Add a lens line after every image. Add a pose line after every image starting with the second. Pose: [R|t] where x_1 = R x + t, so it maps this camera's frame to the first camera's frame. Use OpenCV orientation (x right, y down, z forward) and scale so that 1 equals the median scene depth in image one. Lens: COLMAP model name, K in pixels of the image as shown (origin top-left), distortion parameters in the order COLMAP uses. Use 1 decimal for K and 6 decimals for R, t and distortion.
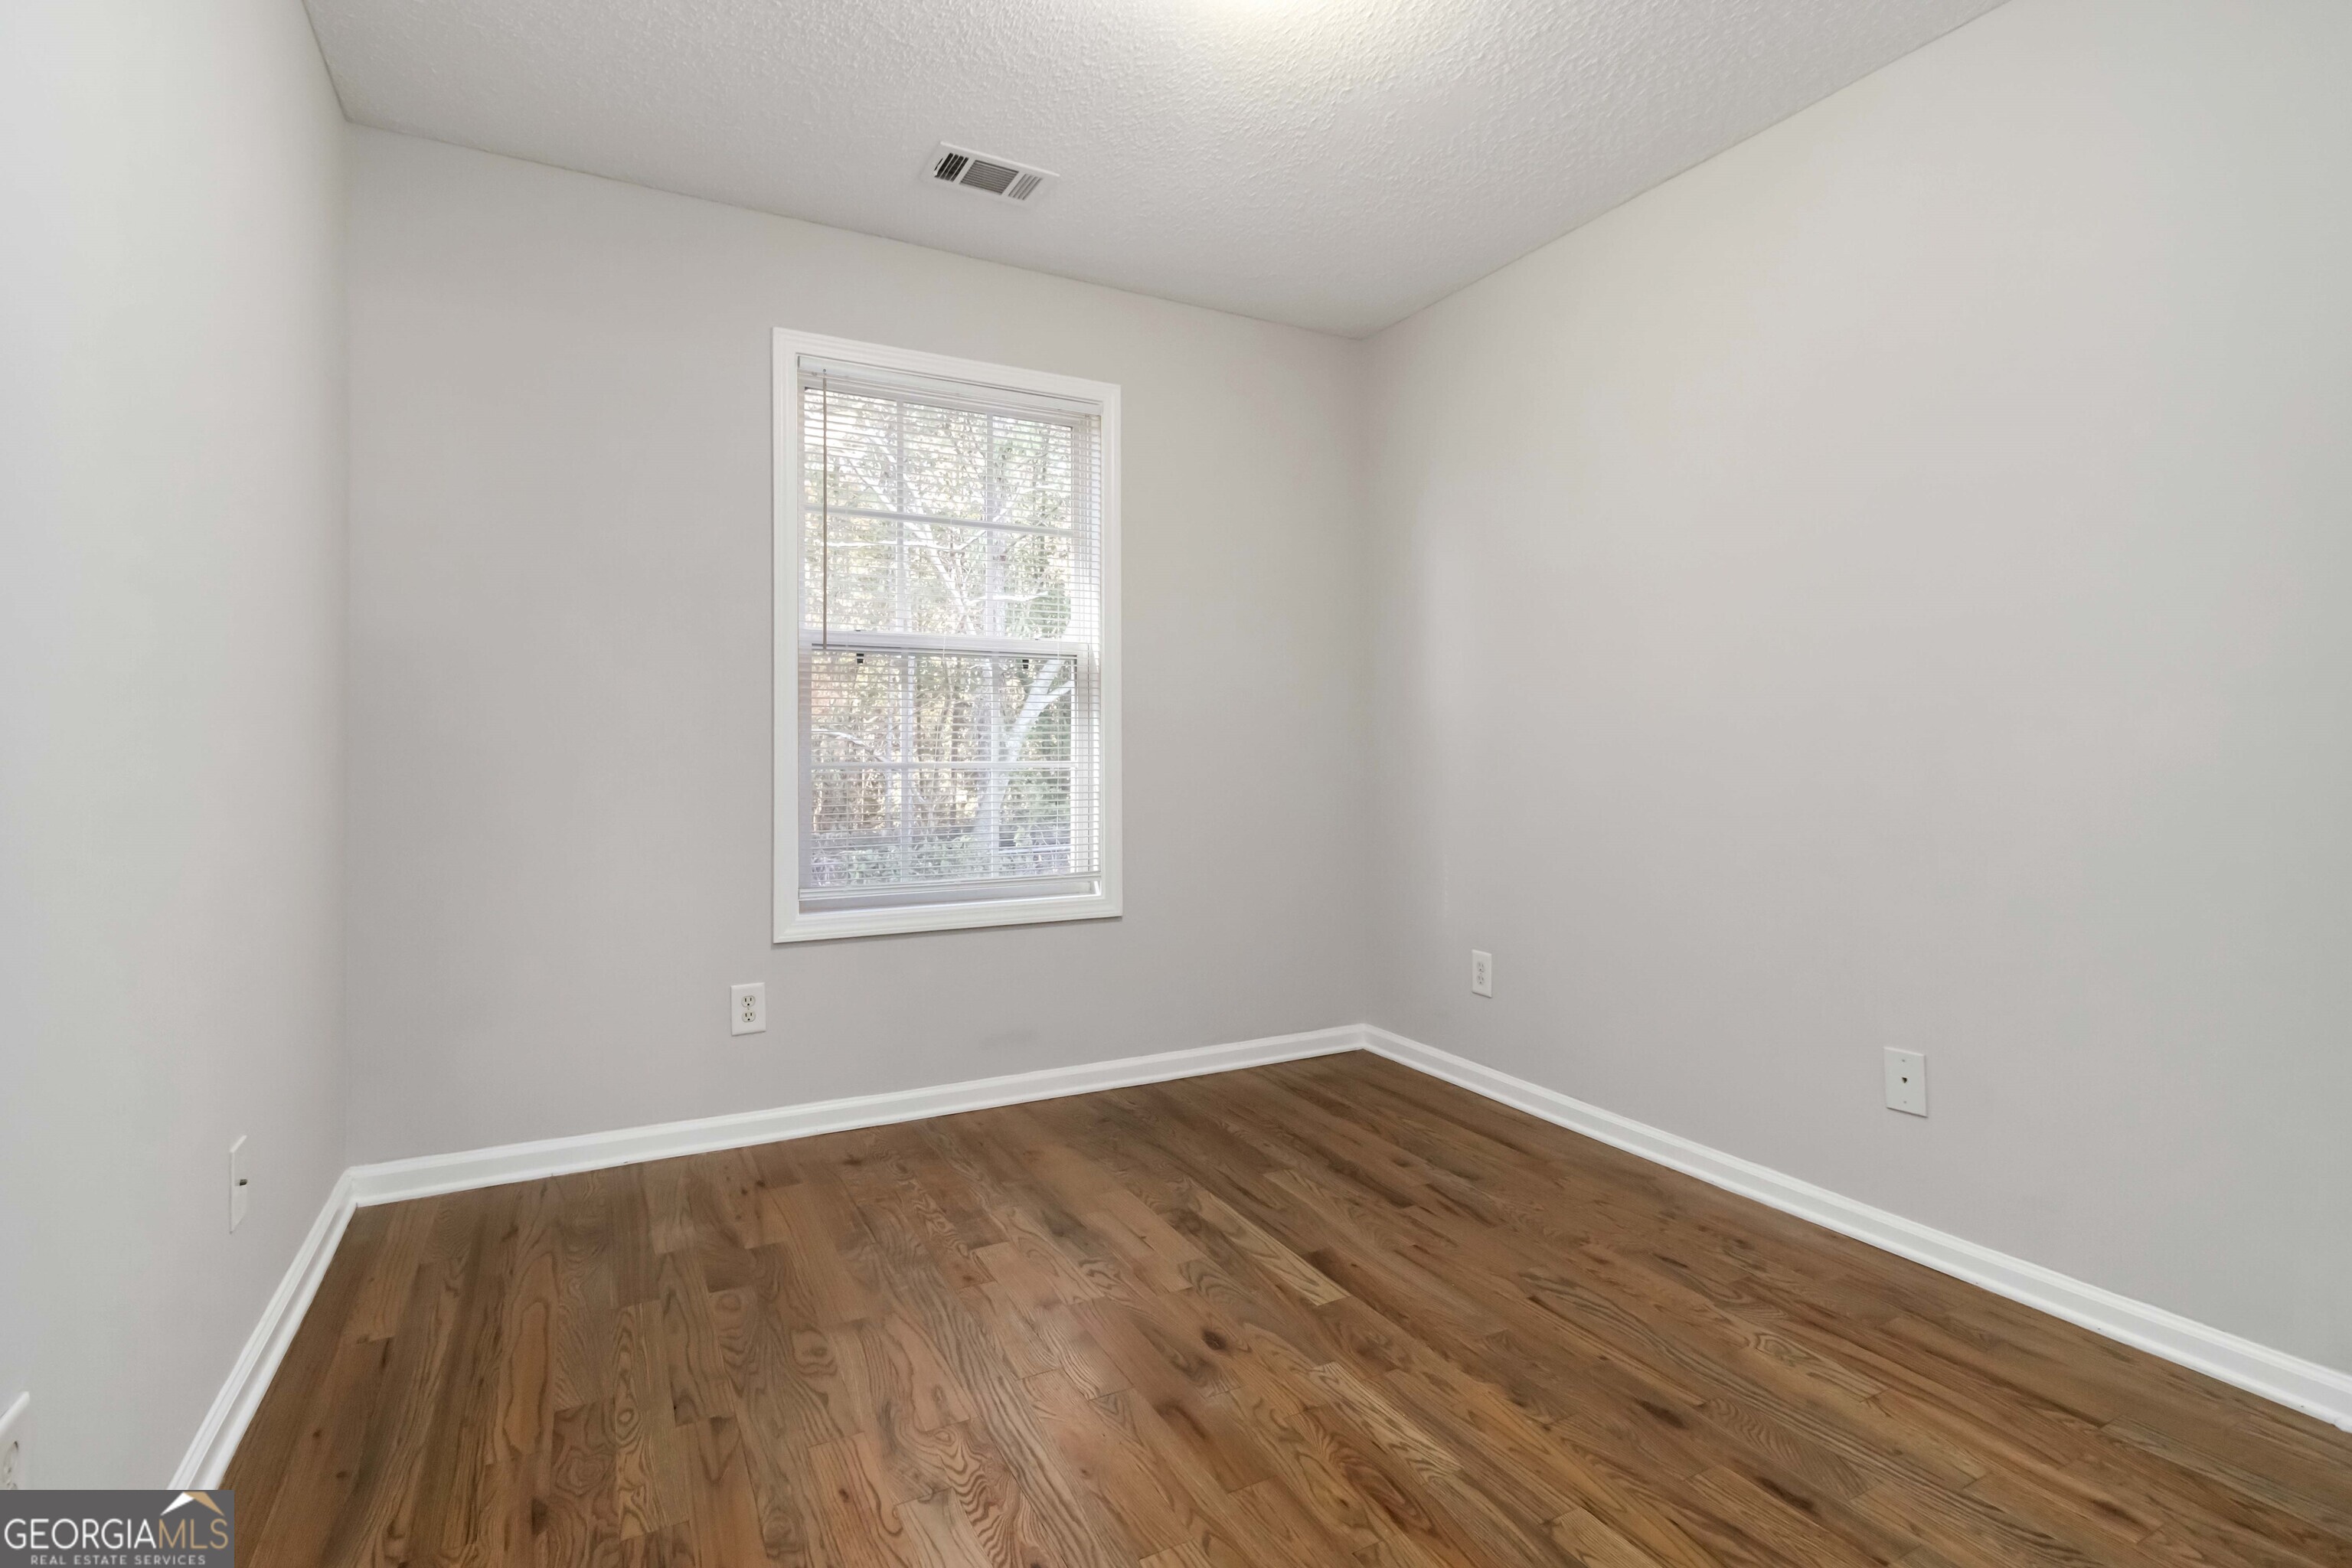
lens RADIAL K [[1118.7, 0, 1175.4], [0, 1118.7, 745.7], [0, 0, 1]] dist [0.000023, -0.000538]
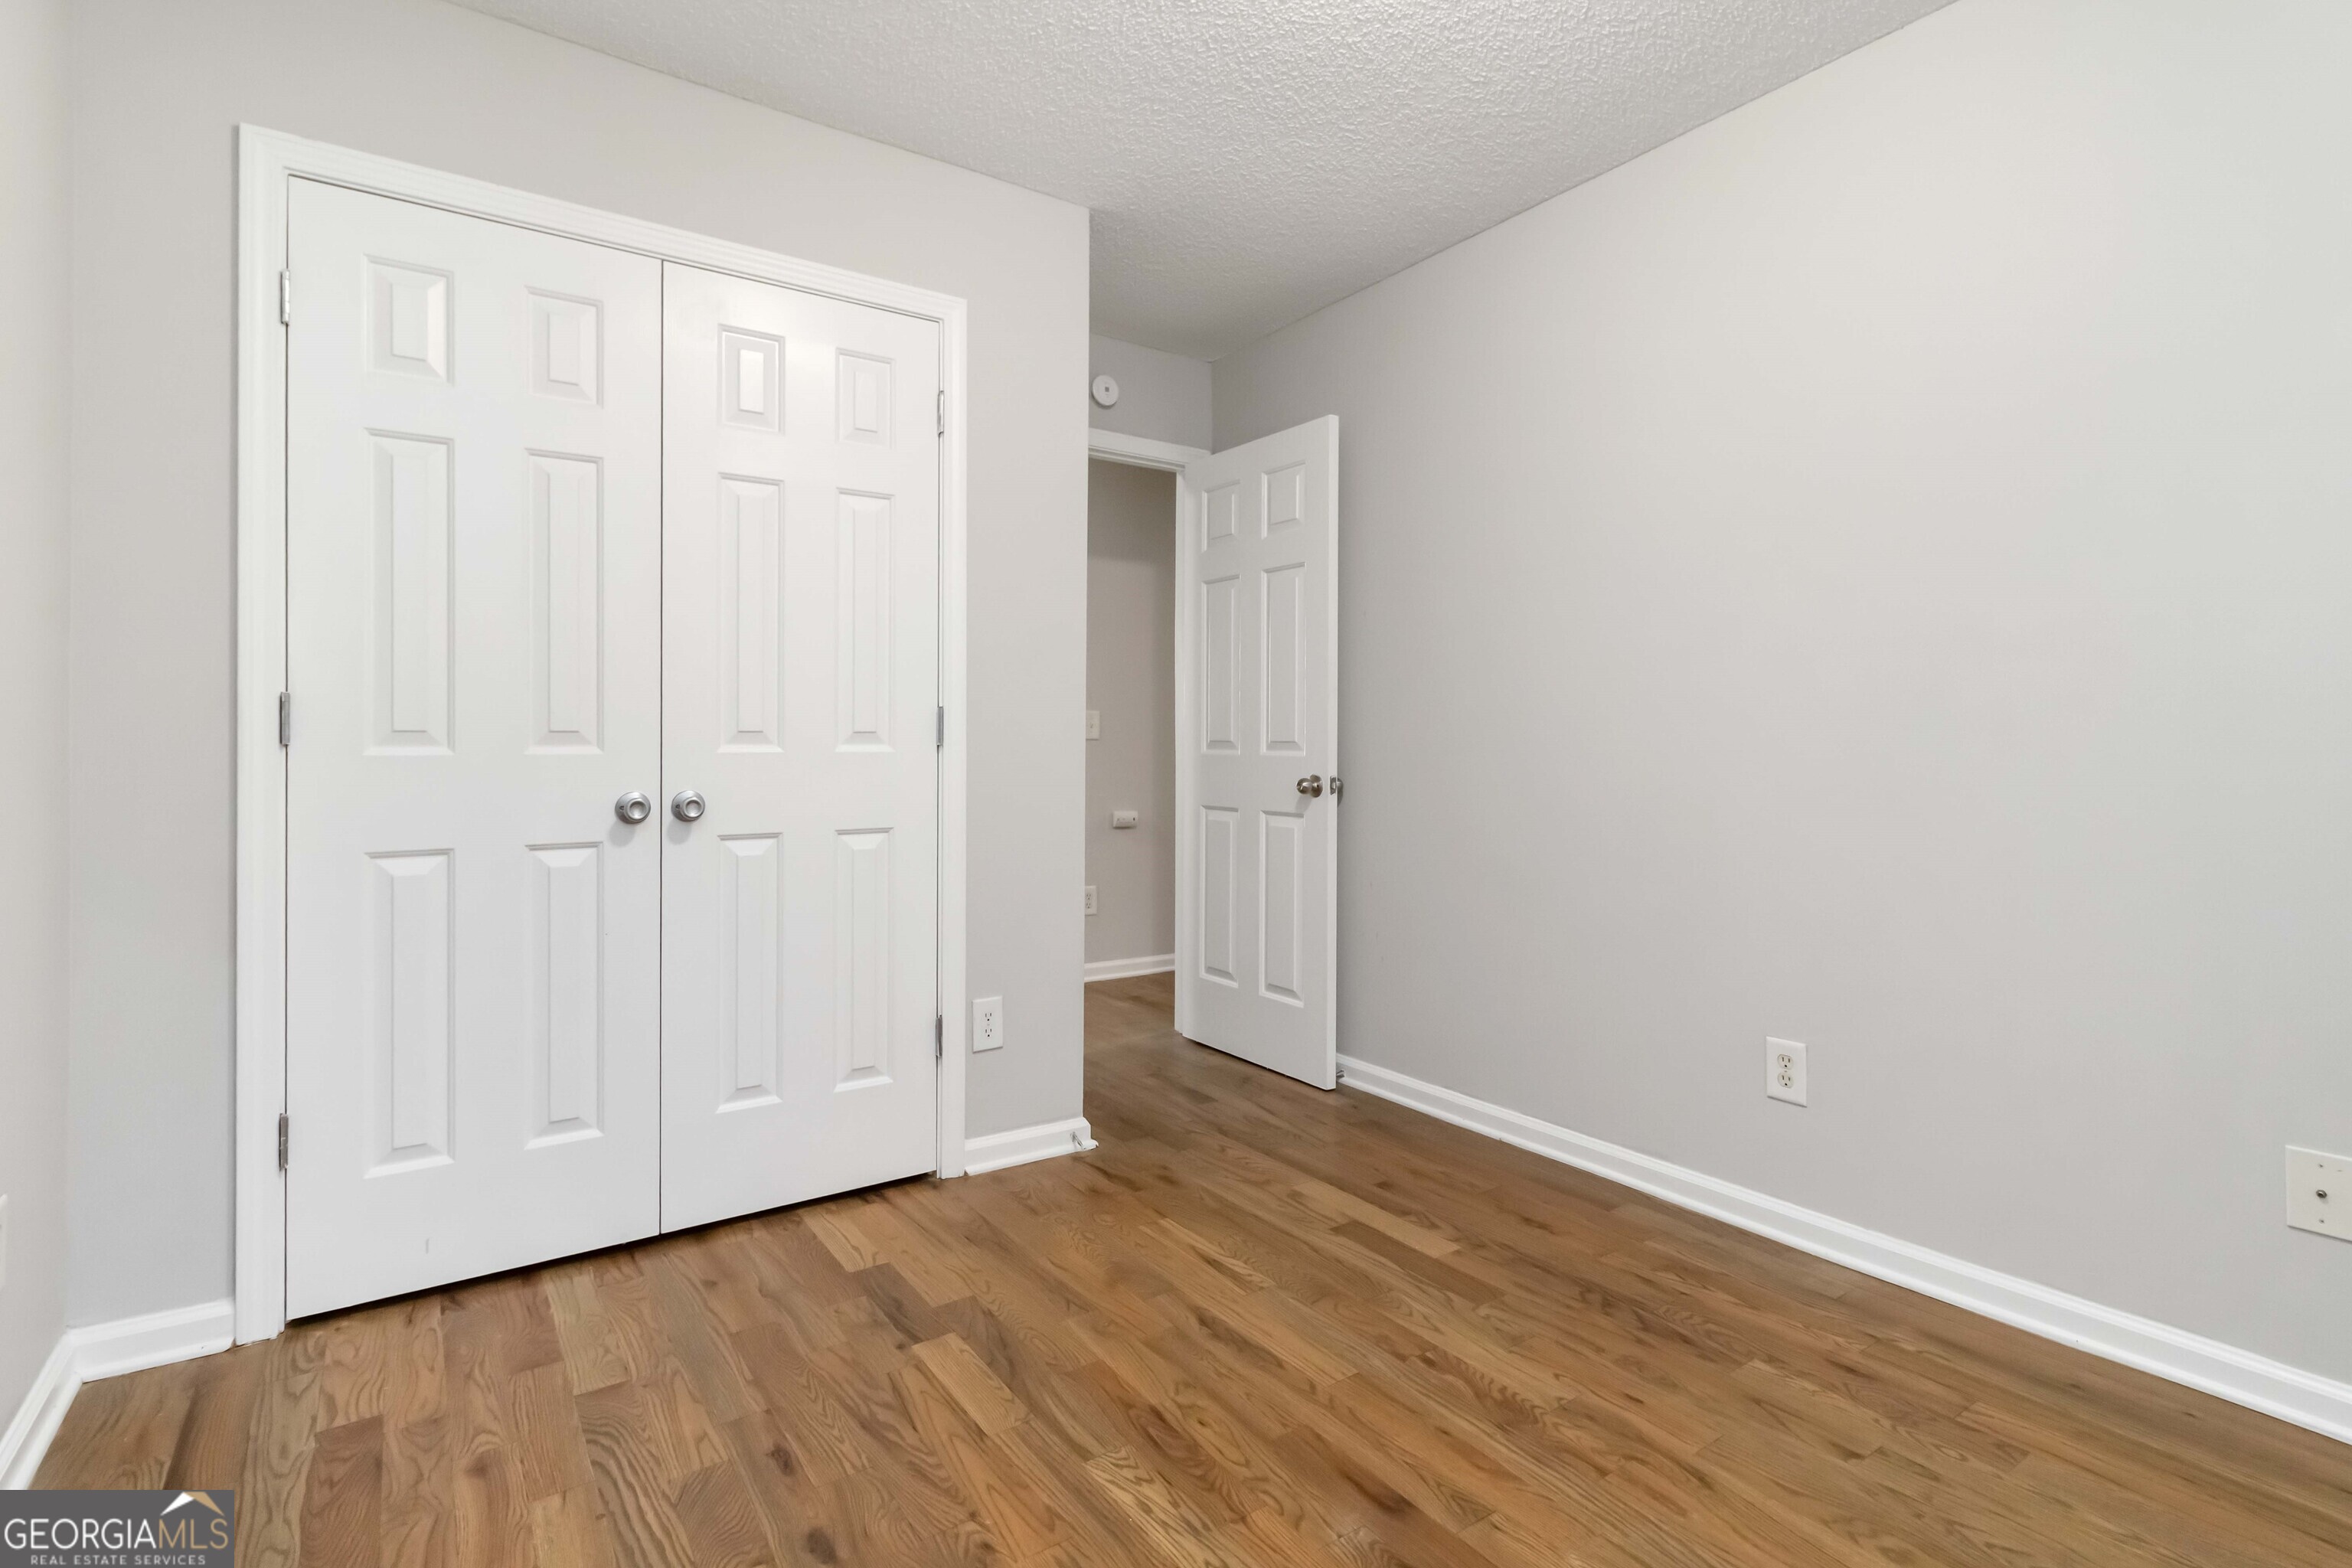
lens RADIAL K [[1118.7, 0, 1175.4], [0, 1118.7, 745.7], [0, 0, 1]] dist [0.000023, -0.000538]
pose [[-0.993891, -0.000233, -0.110369, 0.288030], [-0.000017, 0.999998, -0.001962, 0.002682], [0.110370, -0.001949, -0.993889, 2.022413]]
